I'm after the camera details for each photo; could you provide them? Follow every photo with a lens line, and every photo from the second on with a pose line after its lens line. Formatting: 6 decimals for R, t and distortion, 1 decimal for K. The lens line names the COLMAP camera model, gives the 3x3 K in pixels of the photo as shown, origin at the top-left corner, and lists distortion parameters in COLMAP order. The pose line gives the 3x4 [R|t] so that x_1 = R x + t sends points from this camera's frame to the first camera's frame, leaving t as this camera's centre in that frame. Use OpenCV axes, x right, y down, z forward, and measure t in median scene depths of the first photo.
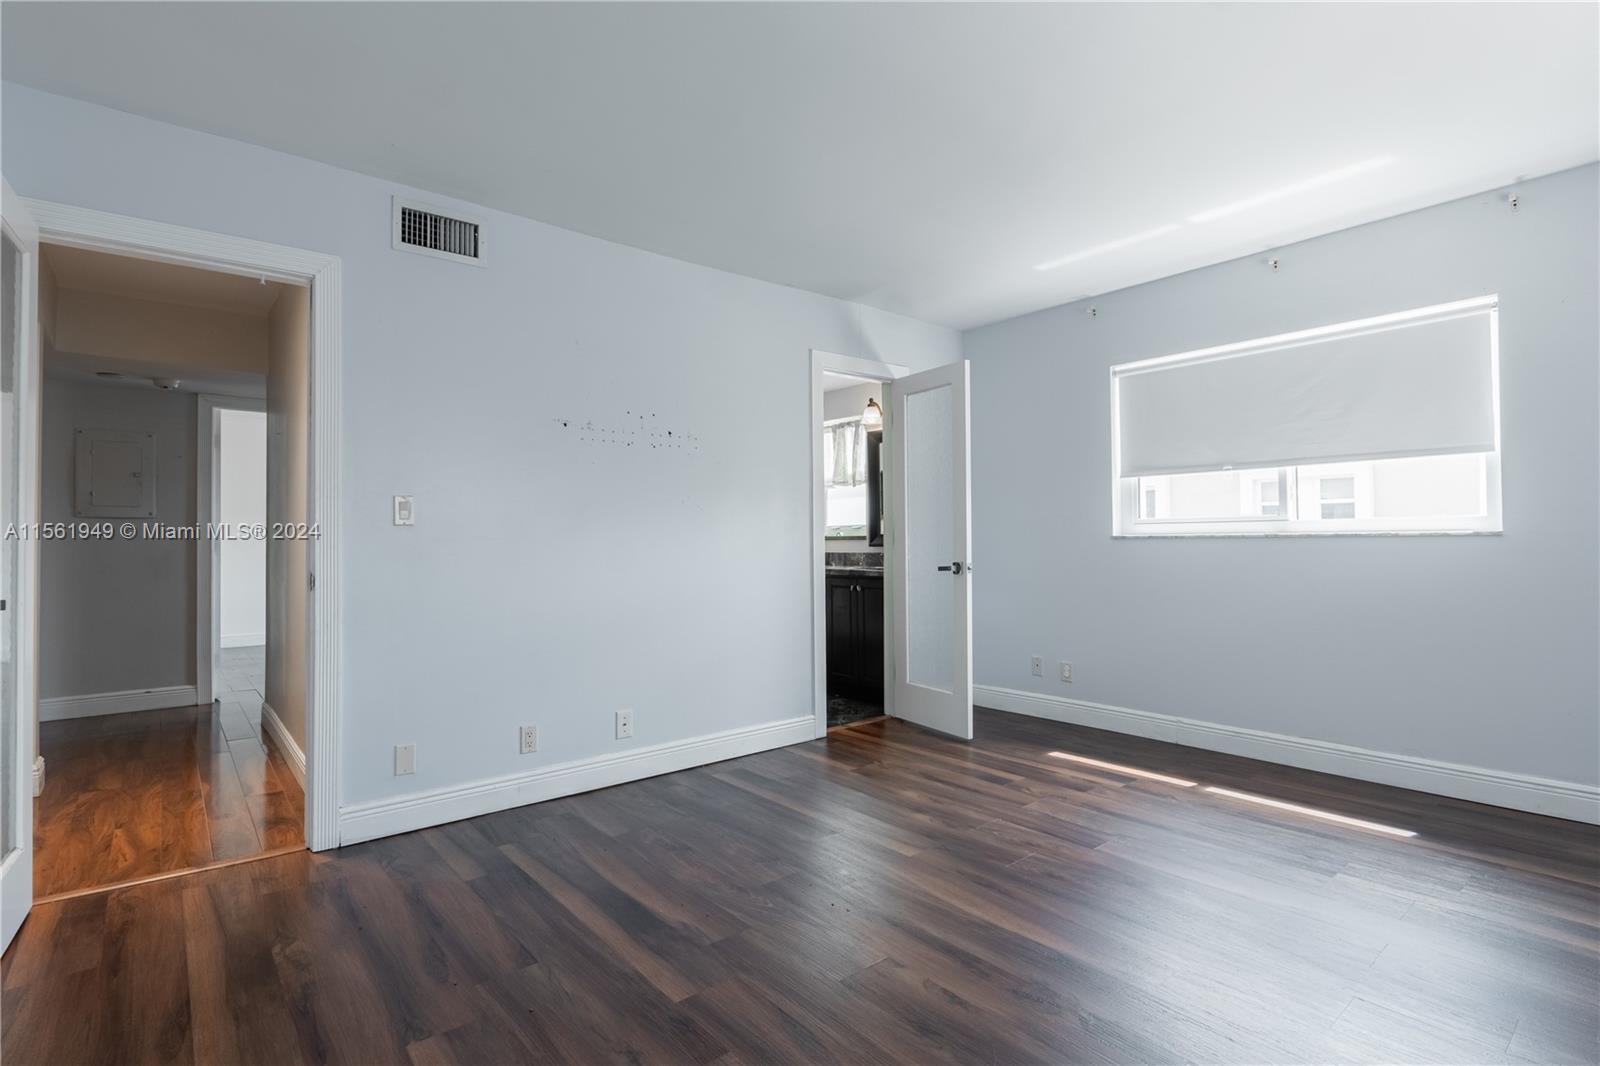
lens RADIAL K [[763.0, 0, 799.3], [0, 763.0, 533.4], [0, 0, 1]] dist [-0.015553, 0.000683]
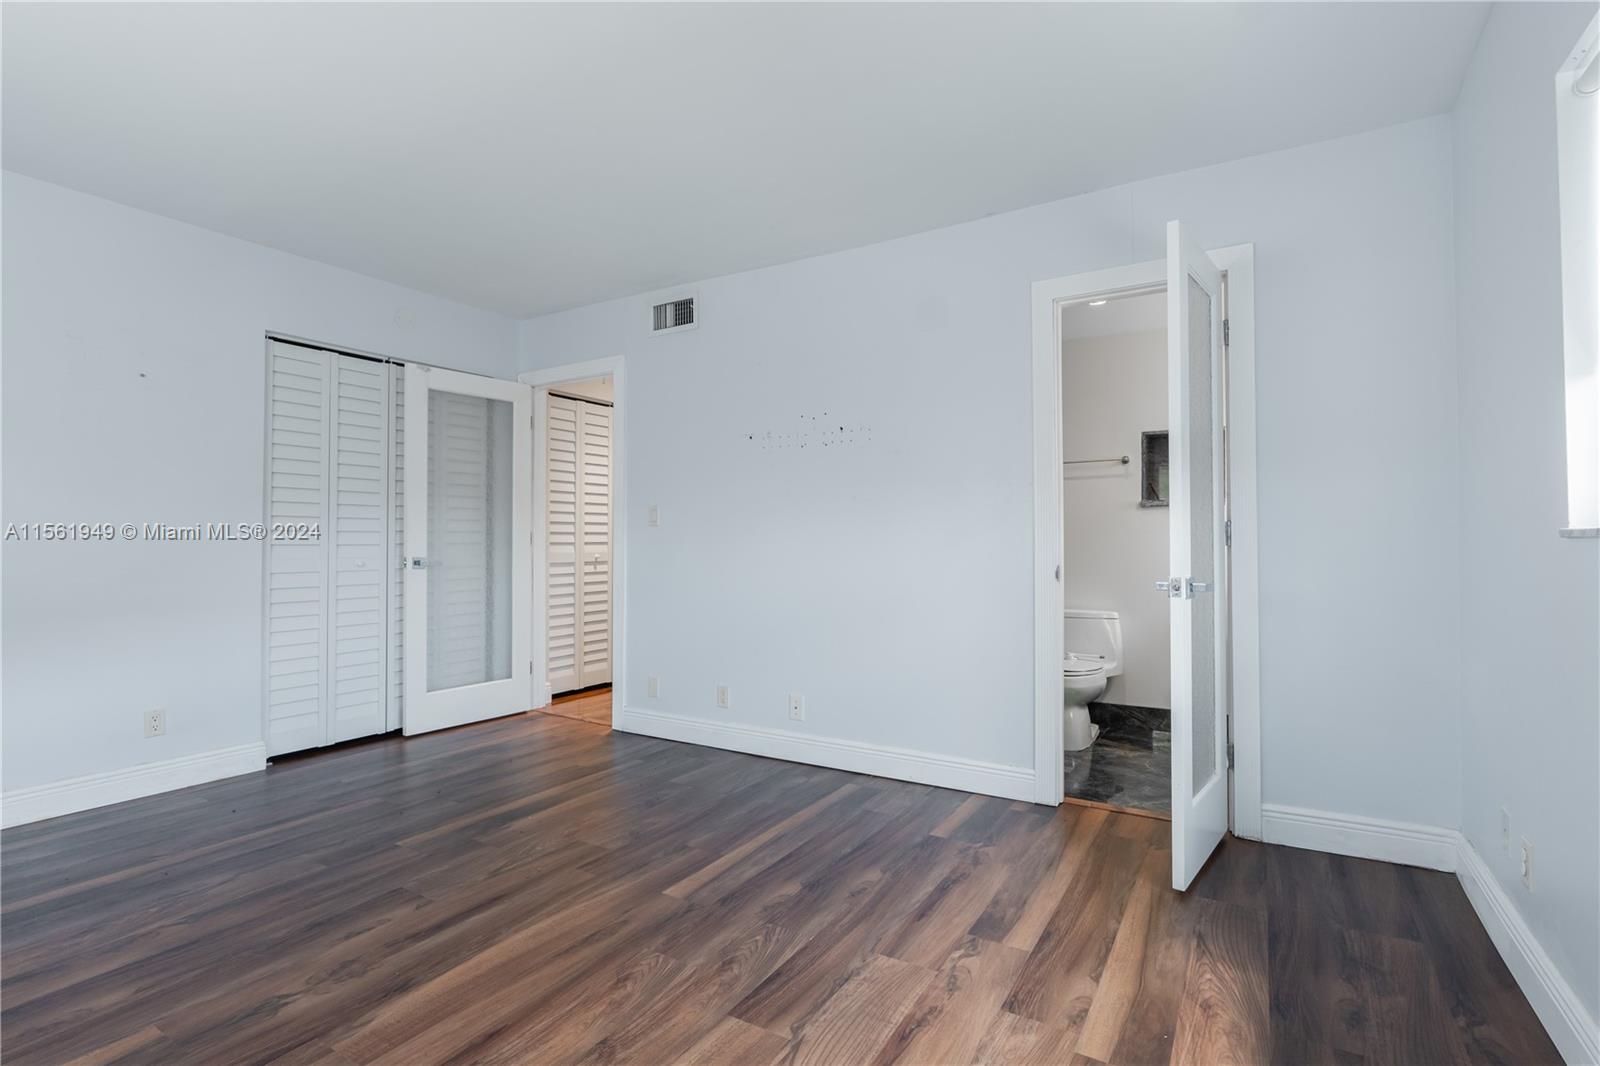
lens RADIAL K [[763.0, 0, 814.0], [0, 763.0, 534.5], [0, 0, 1]] dist [-0.015553, 0.000683]
pose [[0.335954, 0.001970, -0.941876, 0.808355], [0.007058, 0.999964, 0.004609, 0.001506], [0.941852, -0.008196, 0.335929, 0.676438]]
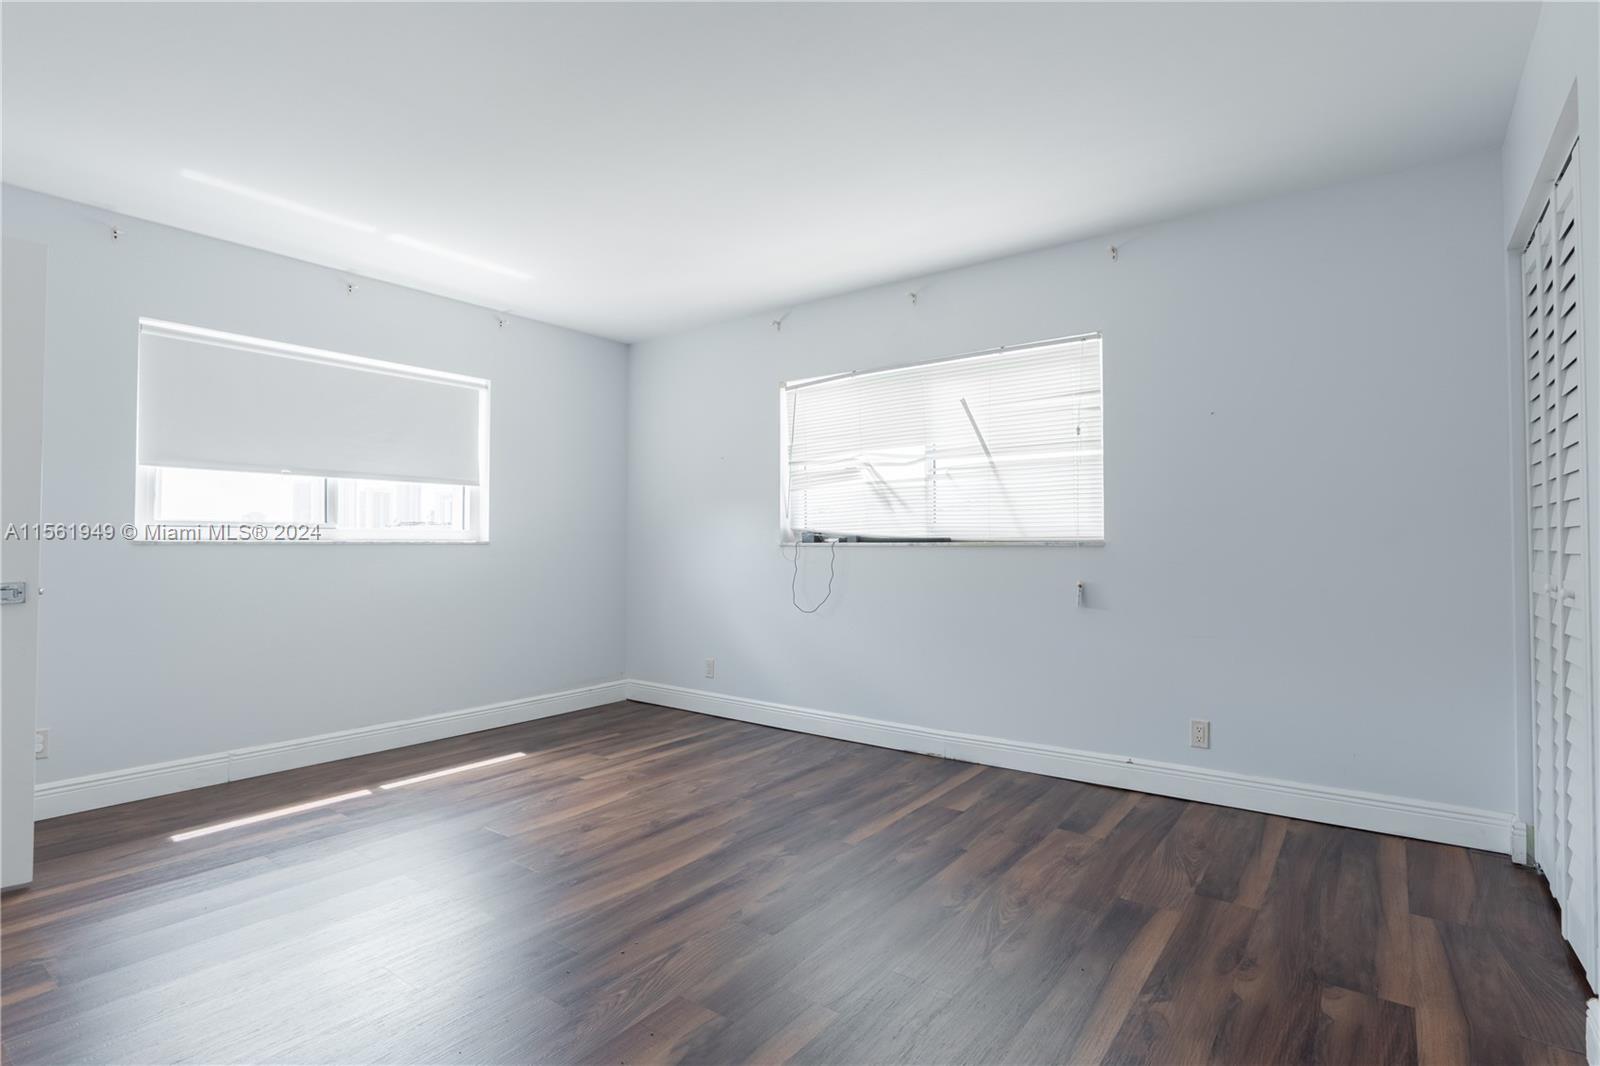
lens RADIAL K [[763.0, 0, 794.4], [0, 763.0, 533.7], [0, 0, 1]] dist [-0.015553, 0.000683]
pose [[-0.217507, 0.022307, 0.975804, -0.587078], [-0.007337, 0.999673, -0.024488, 0.012424], [-0.976031, -0.012486, -0.217272, 0.671836]]
